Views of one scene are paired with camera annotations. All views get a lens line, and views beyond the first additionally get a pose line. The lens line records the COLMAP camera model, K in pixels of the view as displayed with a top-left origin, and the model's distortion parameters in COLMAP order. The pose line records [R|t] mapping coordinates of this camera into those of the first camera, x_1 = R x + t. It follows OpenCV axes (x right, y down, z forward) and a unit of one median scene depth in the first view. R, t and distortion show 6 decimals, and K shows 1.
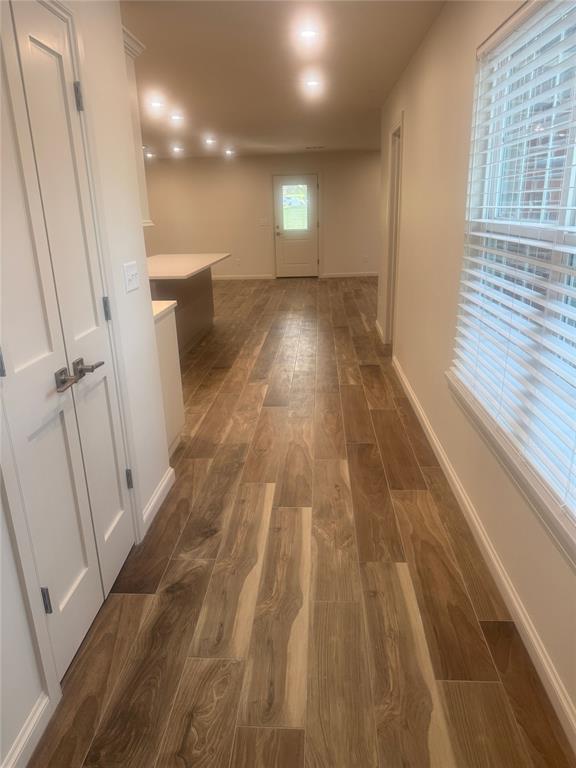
lens RADIAL K [[533.7, 0, 288.0], [0, 533.7, 384.0], [0, 0, 1]] dist [0.000707, -0.006508]
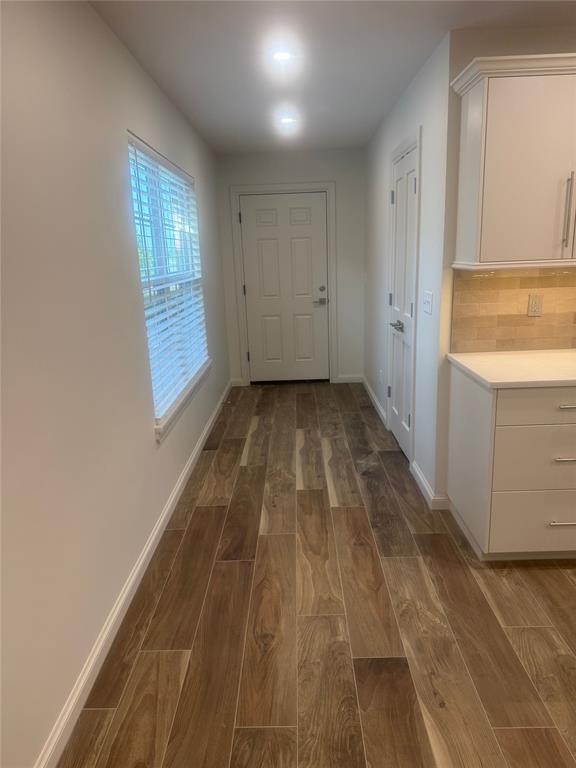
lens RADIAL K [[533.7, 0, 288.0], [0, 533.7, 384.0], [0, 0, 1]] dist [0.000707, -0.006508]
pose [[-0.996565, 0.078379, -0.026756, 0.077305], [0.052807, 0.850226, 0.523763, -0.636773], [0.063801, 0.520551, -0.851444, 1.916006]]
